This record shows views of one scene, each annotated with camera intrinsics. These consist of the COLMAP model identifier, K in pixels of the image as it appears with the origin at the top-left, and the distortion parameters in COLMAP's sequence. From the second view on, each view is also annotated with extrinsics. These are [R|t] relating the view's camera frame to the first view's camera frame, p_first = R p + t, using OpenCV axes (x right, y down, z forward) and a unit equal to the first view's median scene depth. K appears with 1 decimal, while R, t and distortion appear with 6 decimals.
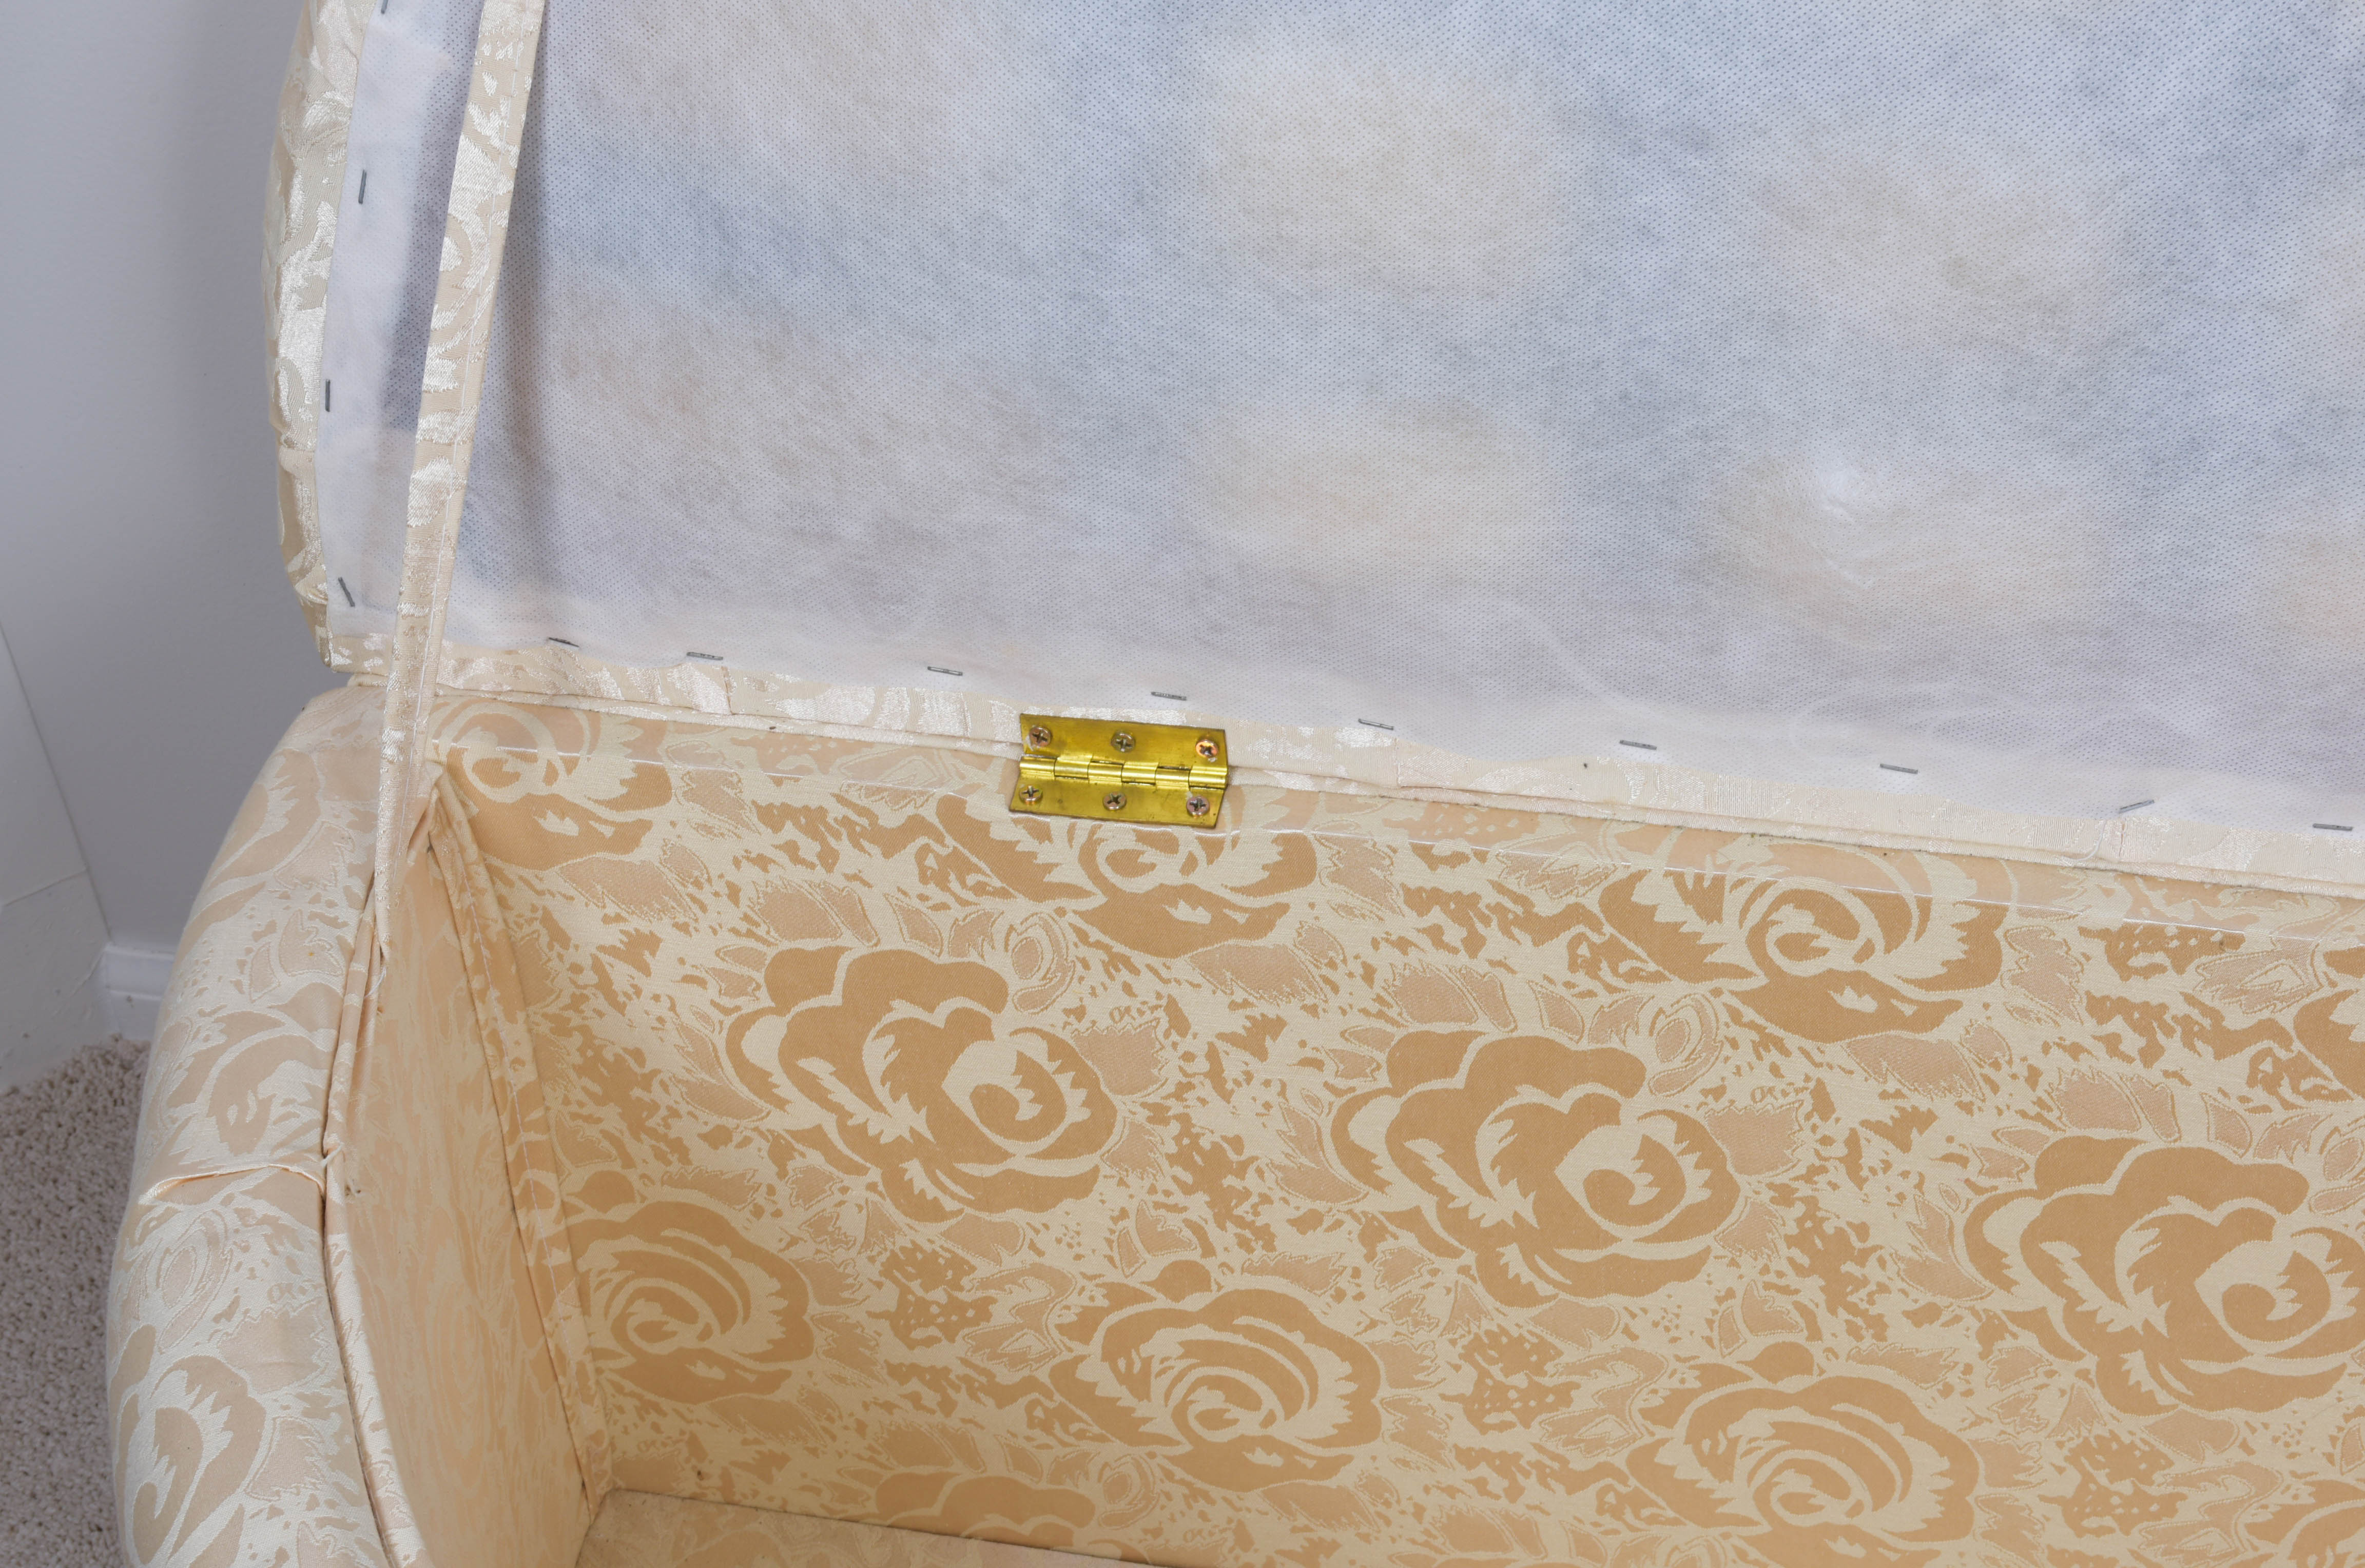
lens RADIAL K [[4167.5, 0, 1194.5], [0, 4167.5, 773.7], [0, 0, 1]] dist [-0.032469, 0.000000]
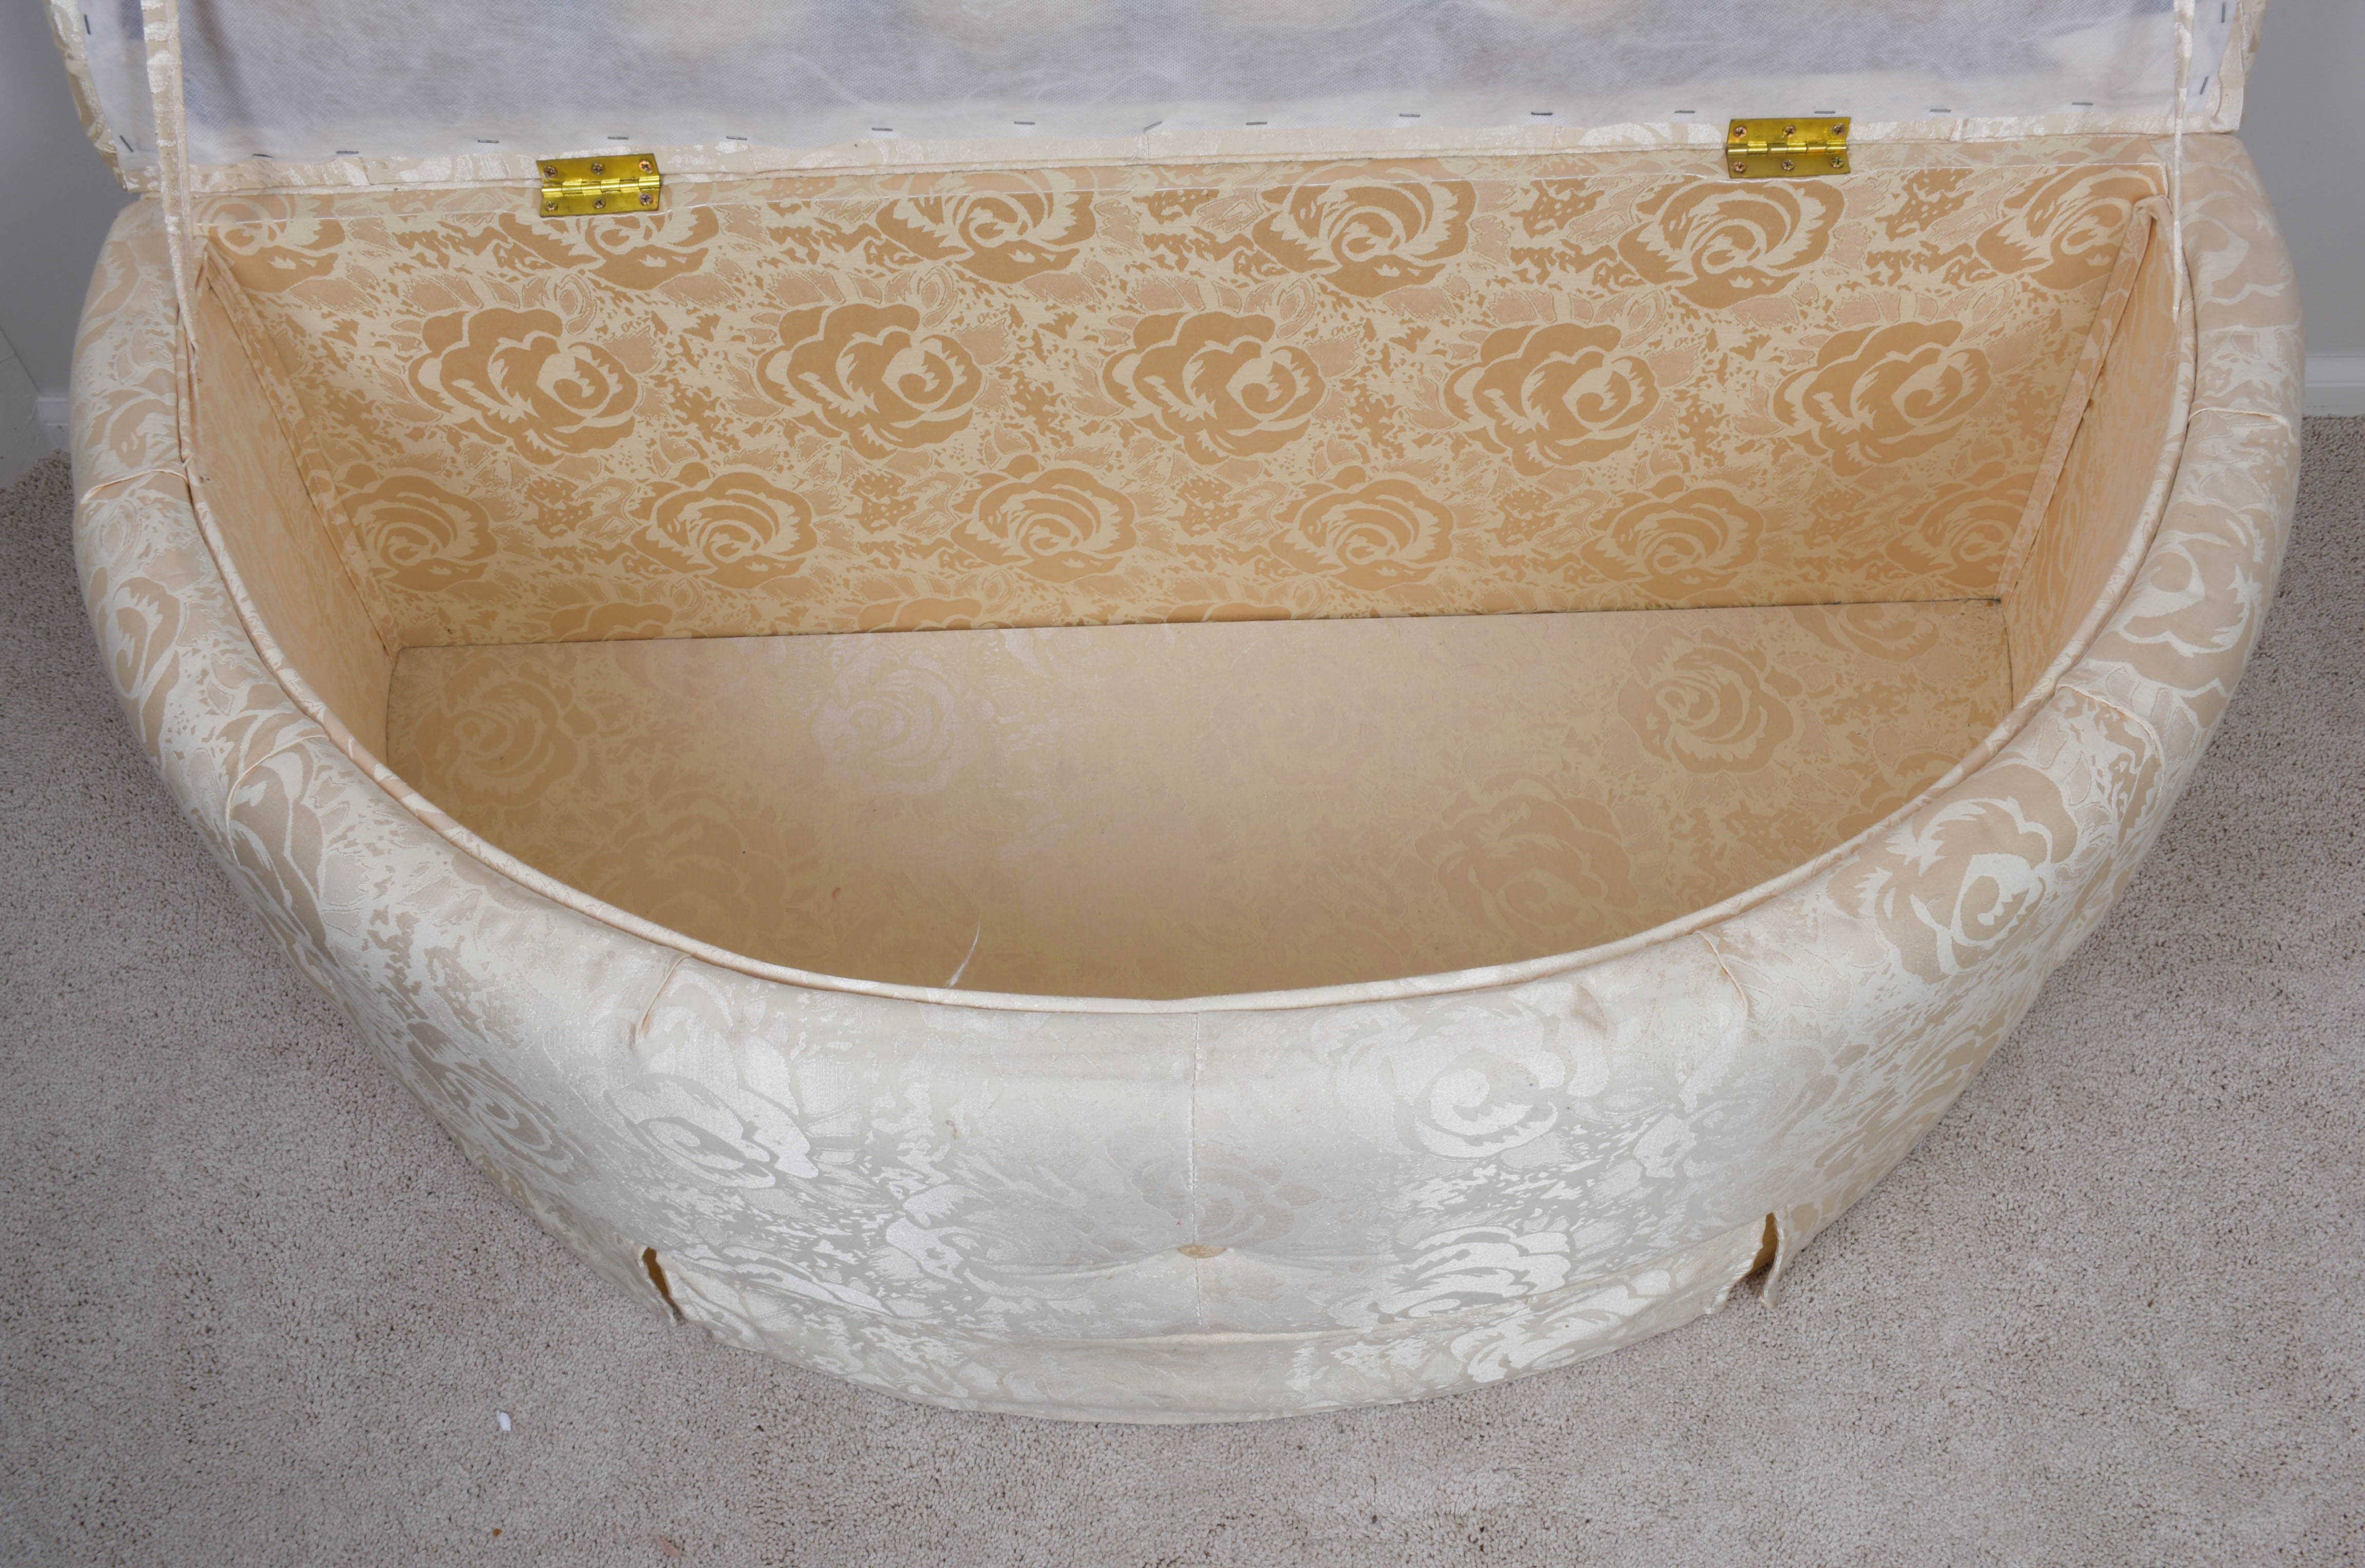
lens RADIAL K [[2414.7, 0, 1190.3], [0, 2414.7, 797.5], [0, 0, 1]] dist [-0.019208, 0.000000]
pose [[0.973291, -0.172139, 0.151898, 0.027062], [0.133699, 0.962878, 0.234501, 0.044310], [-0.186626, -0.207929, 0.960175, -0.091241]]
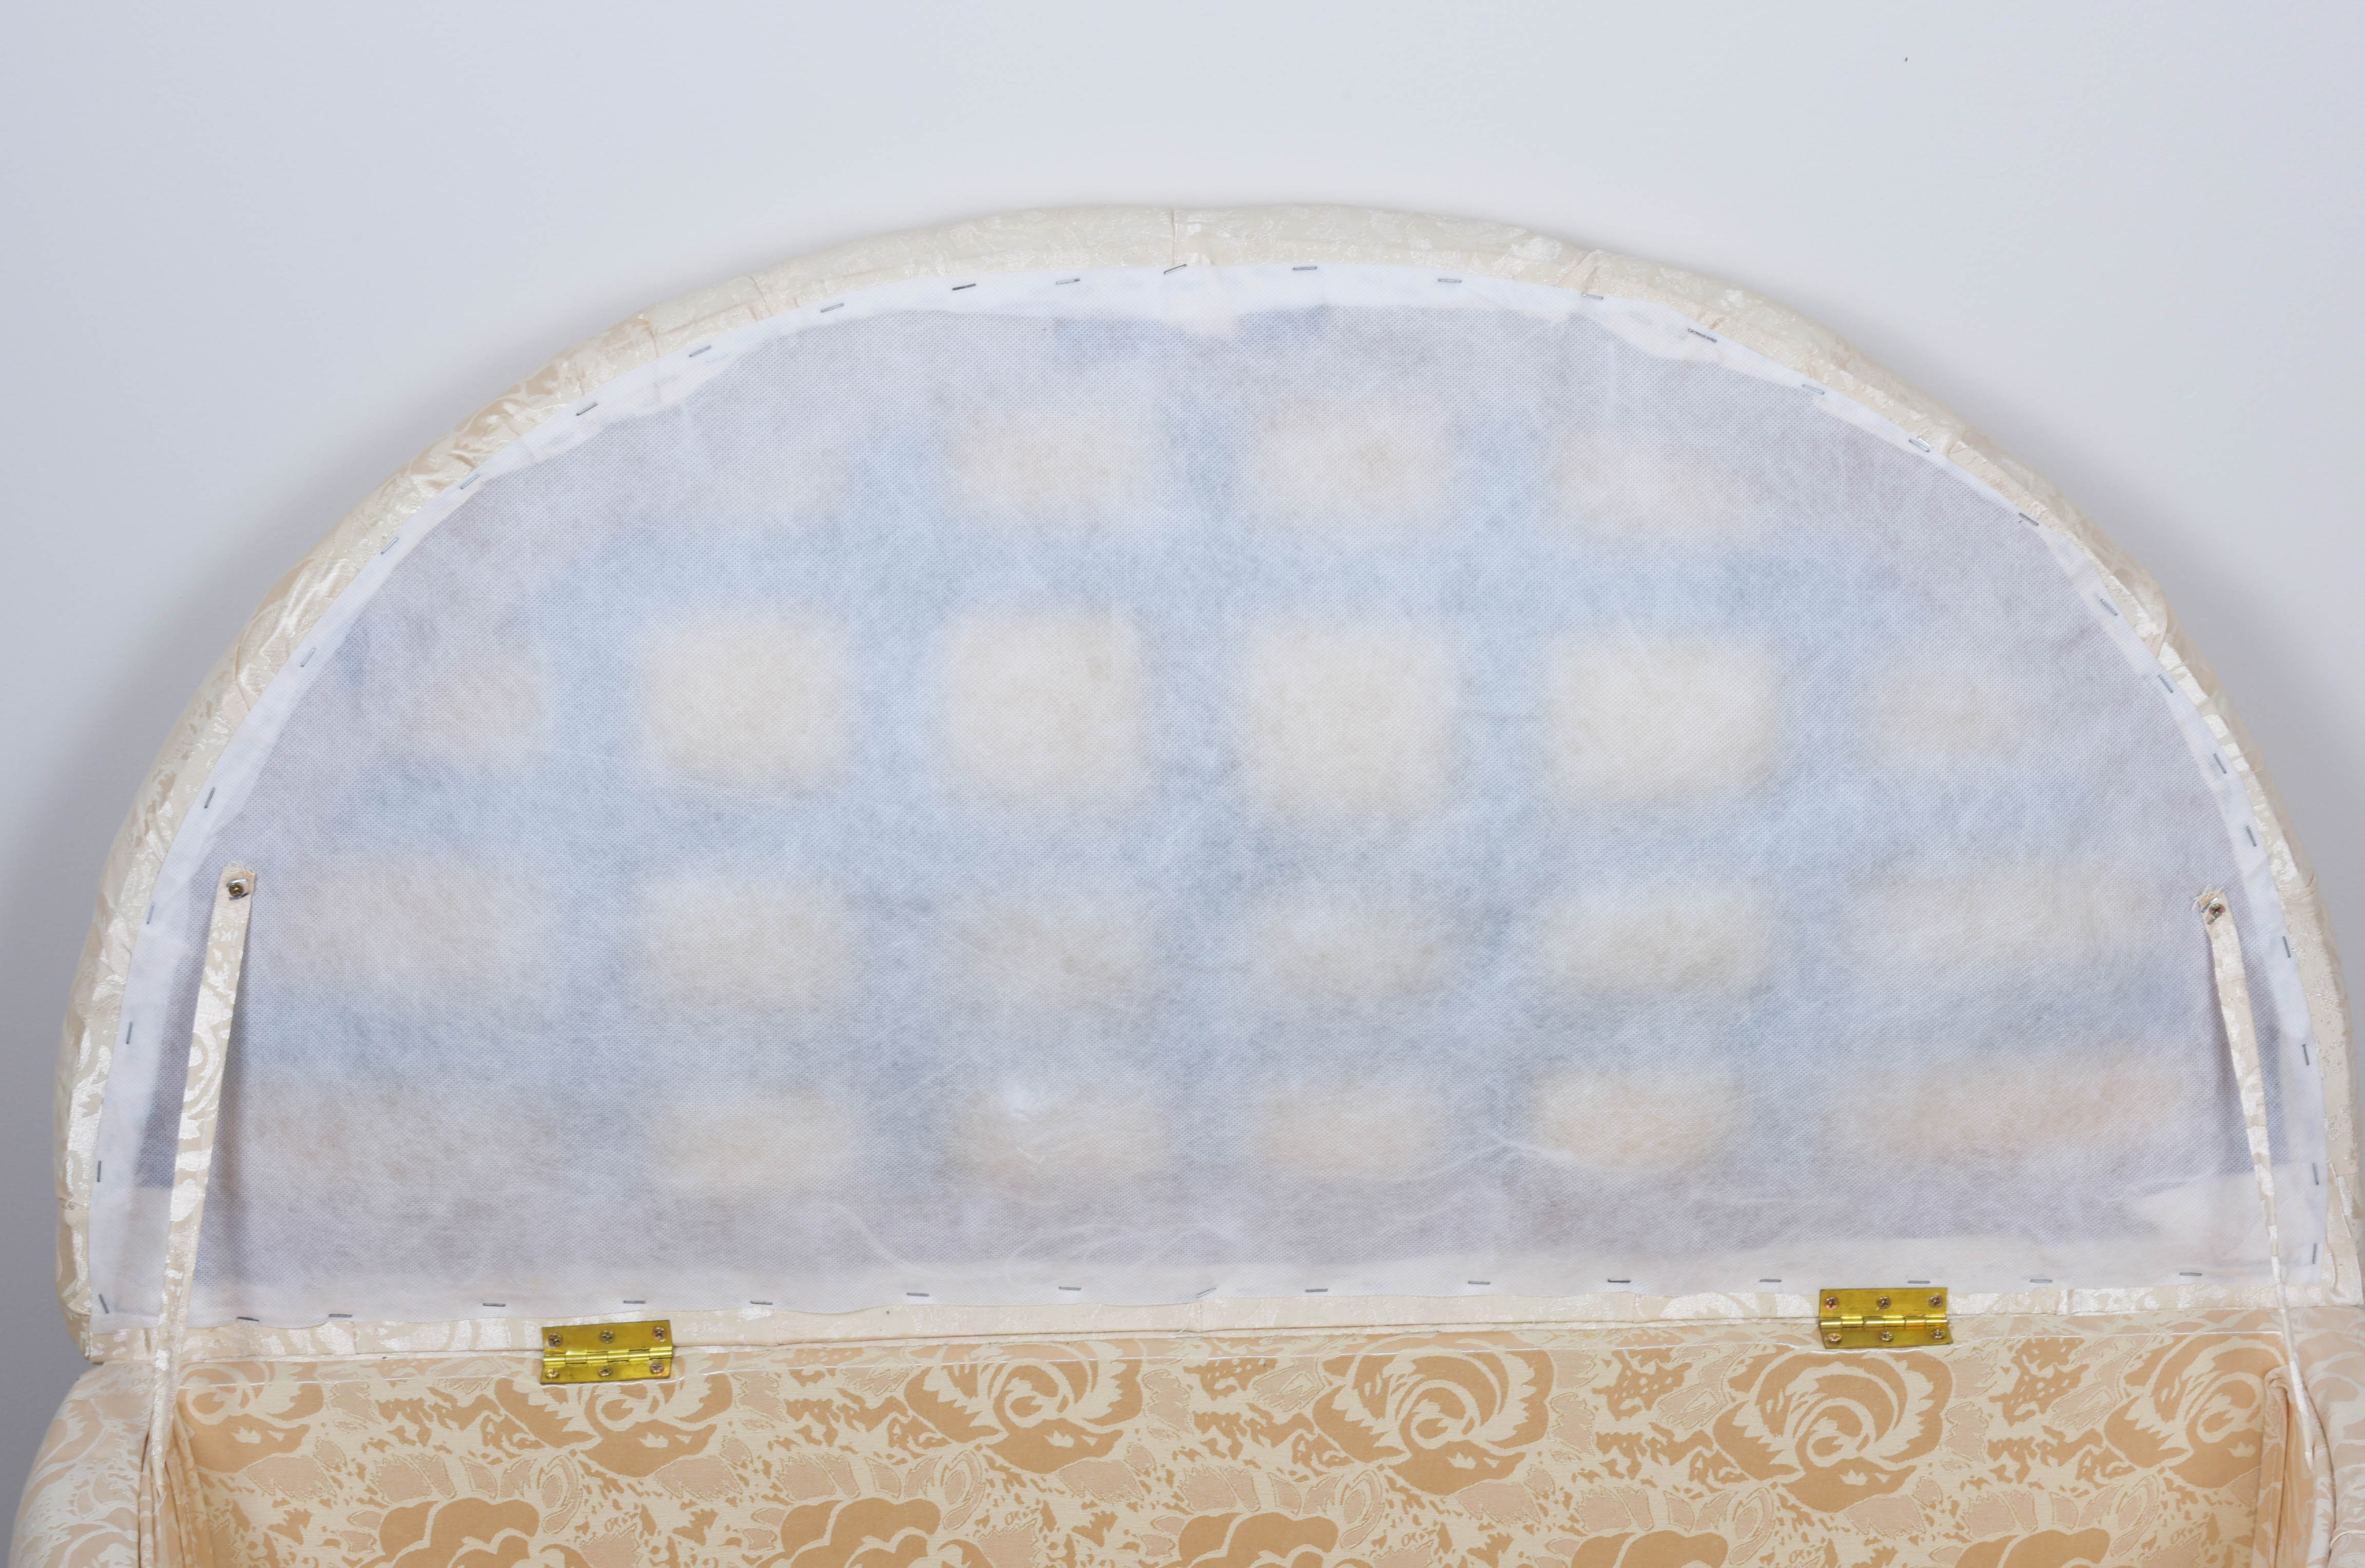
lens RADIAL K [[3959.6, 0, 1182.1], [0, 3959.6, 786.6], [0, 0, 1]] dist [-0.030454, 0.000000]
pose [[0.972327, -0.052870, 0.227564, -0.142996], [0.128929, 0.933732, -0.333949, 0.347161], [-0.194828, 0.354047, 0.914709, -0.563271]]
